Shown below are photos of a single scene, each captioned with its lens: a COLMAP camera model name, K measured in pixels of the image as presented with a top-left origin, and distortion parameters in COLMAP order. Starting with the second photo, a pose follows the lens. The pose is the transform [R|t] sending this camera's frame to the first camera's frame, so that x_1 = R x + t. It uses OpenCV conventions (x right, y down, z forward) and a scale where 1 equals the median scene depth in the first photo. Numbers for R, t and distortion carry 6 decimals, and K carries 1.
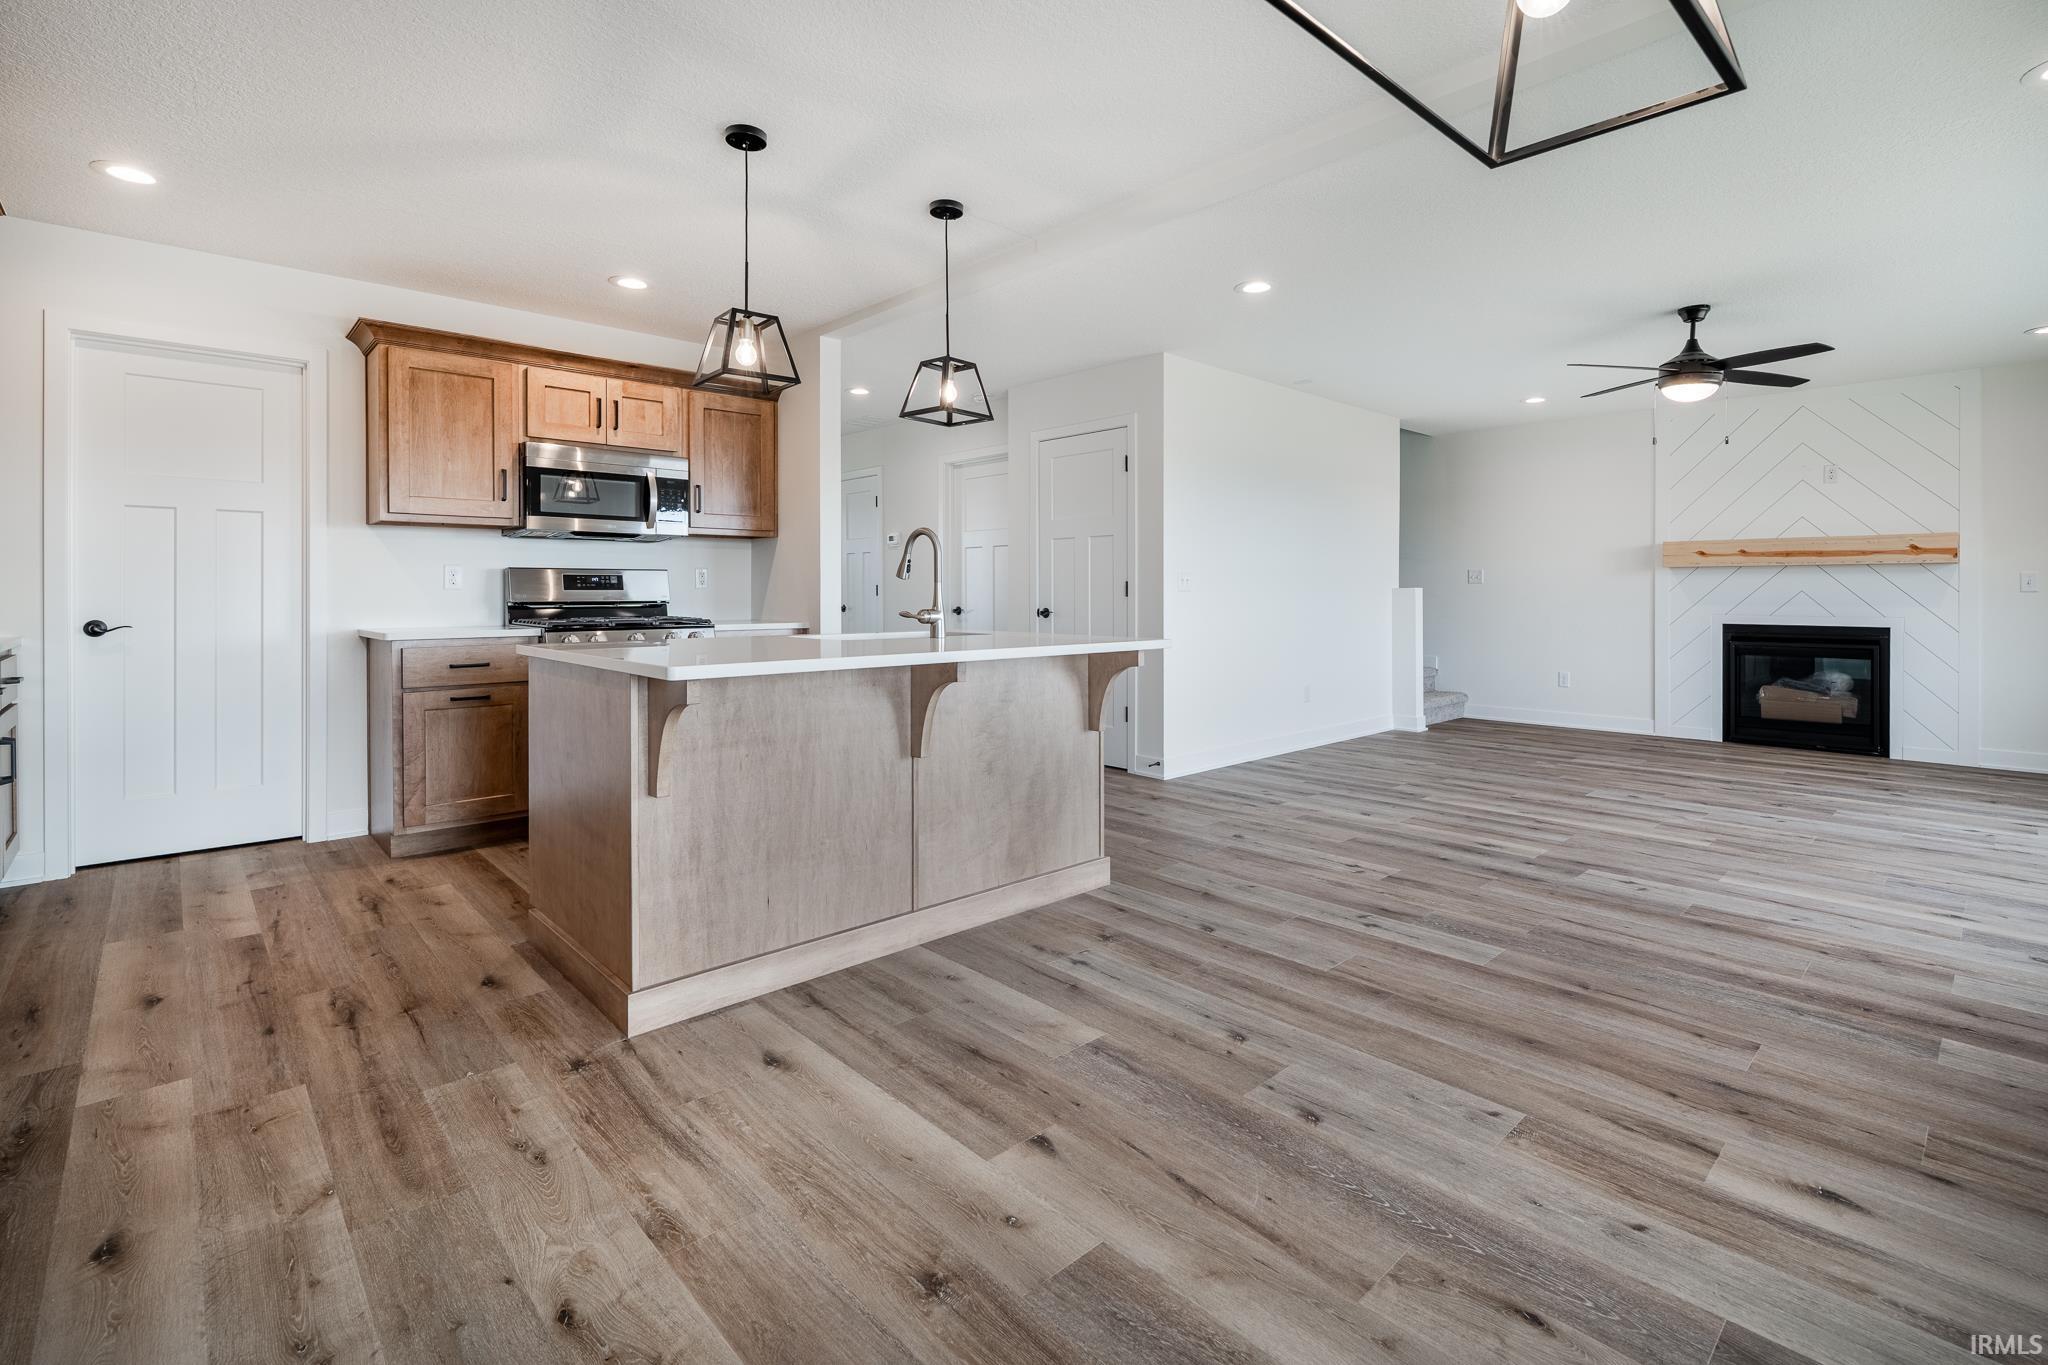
lens RADIAL K [[931.8, 0, 1032.0], [0, 931.8, 664.9], [0, 0, 1]] dist [-0.010195, -0.001679]
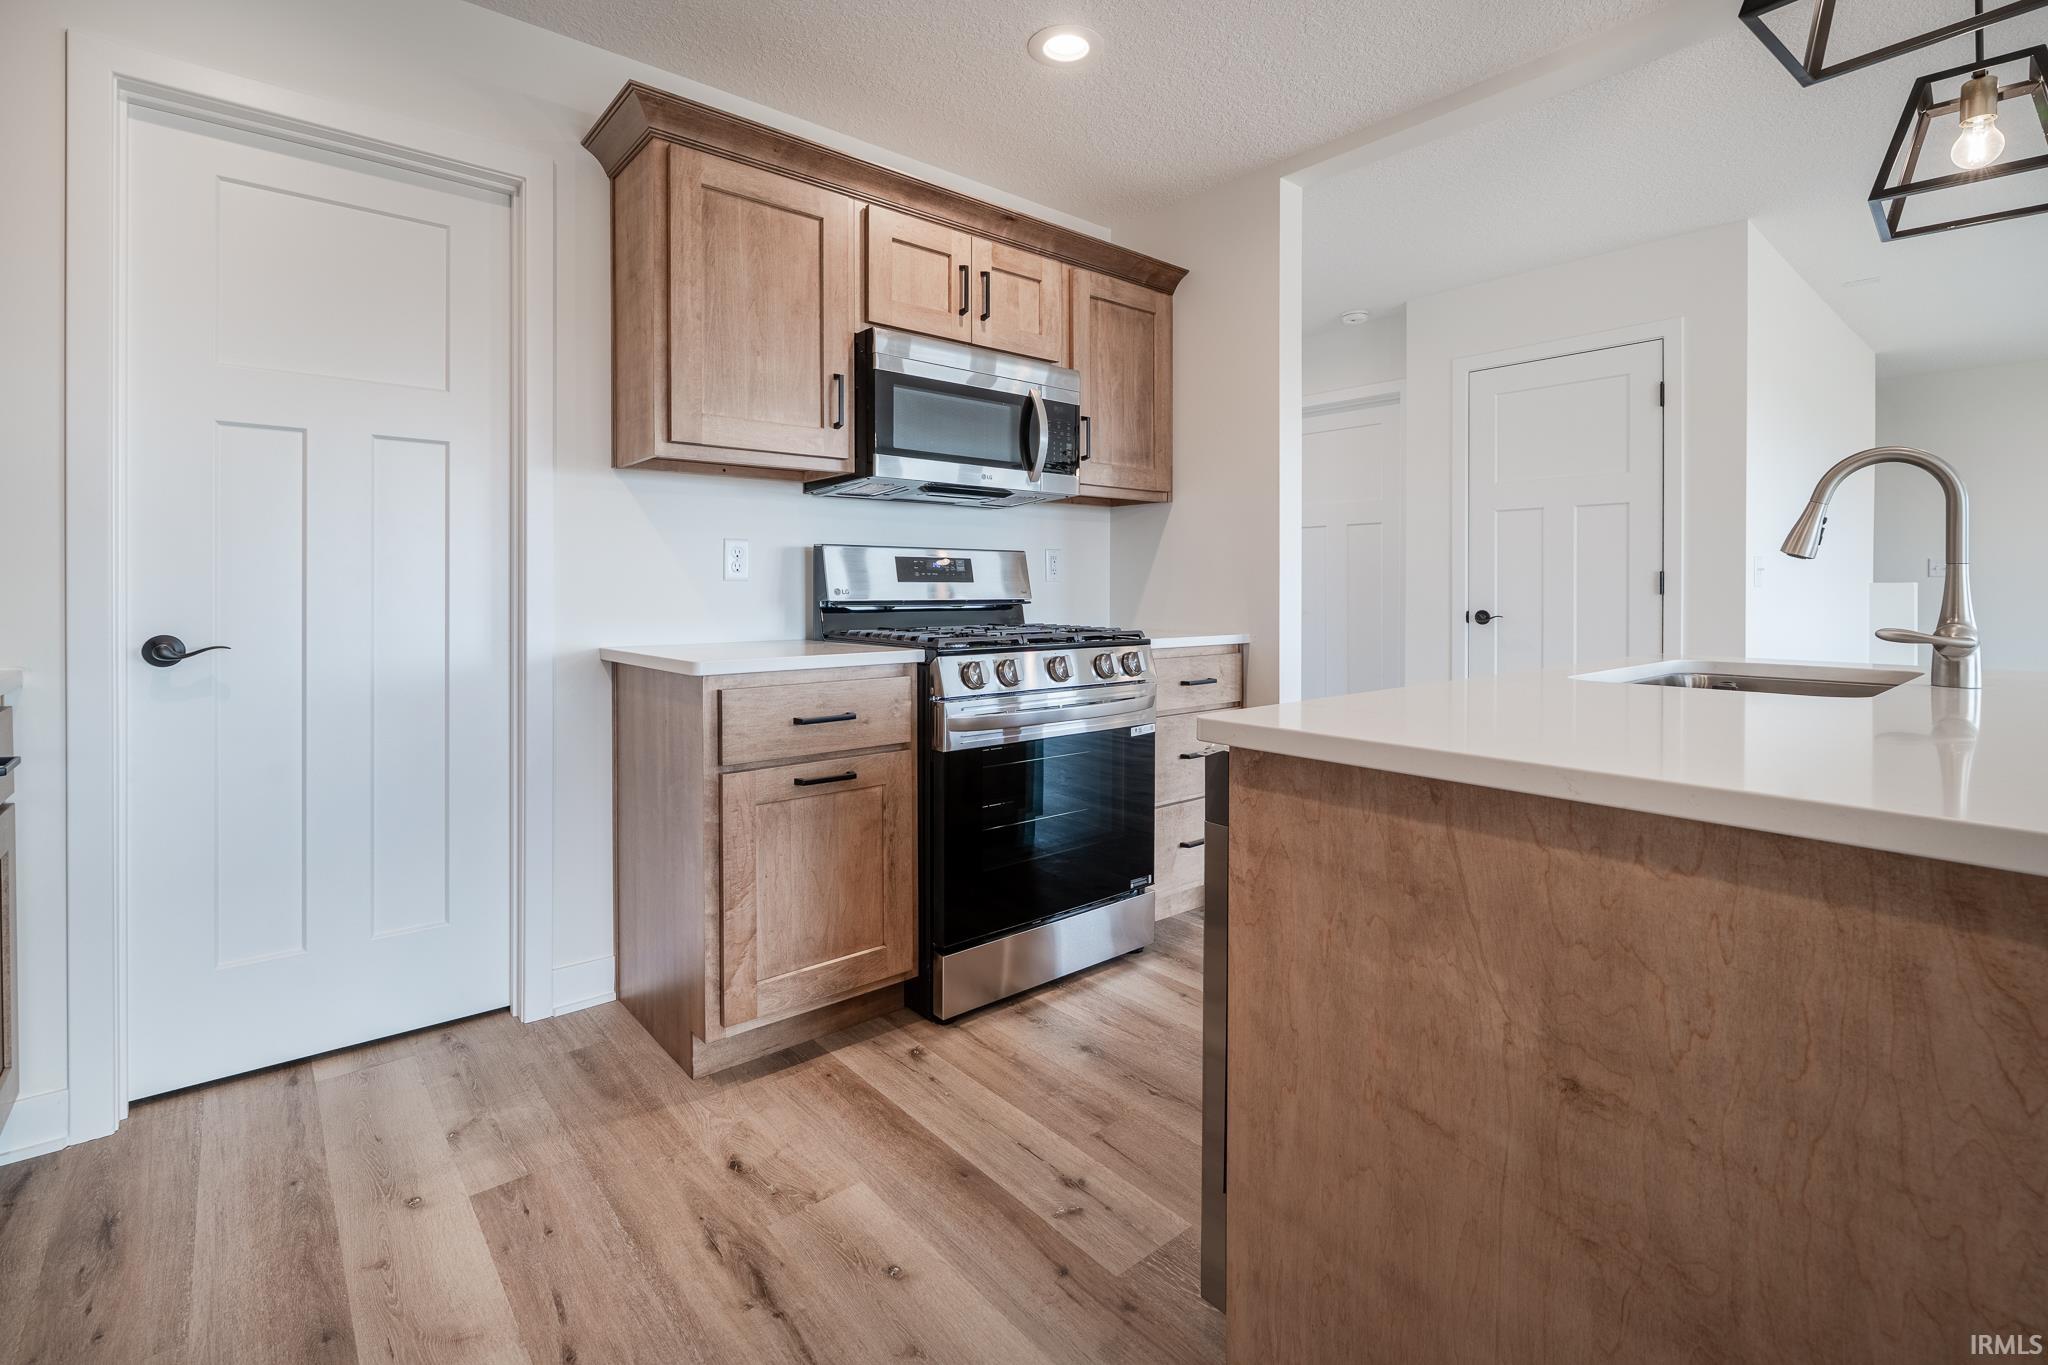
lens RADIAL K [[931.8, 0, 1030.8], [0, 931.8, 668.5], [0, 0, 1]] dist [-0.010195, -0.001679]
pose [[0.998758, 0.007064, -0.049331, -0.445770], [-0.006602, 0.999933, 0.009529, -0.034141], [0.049395, -0.009191, 0.998737, 0.447026]]
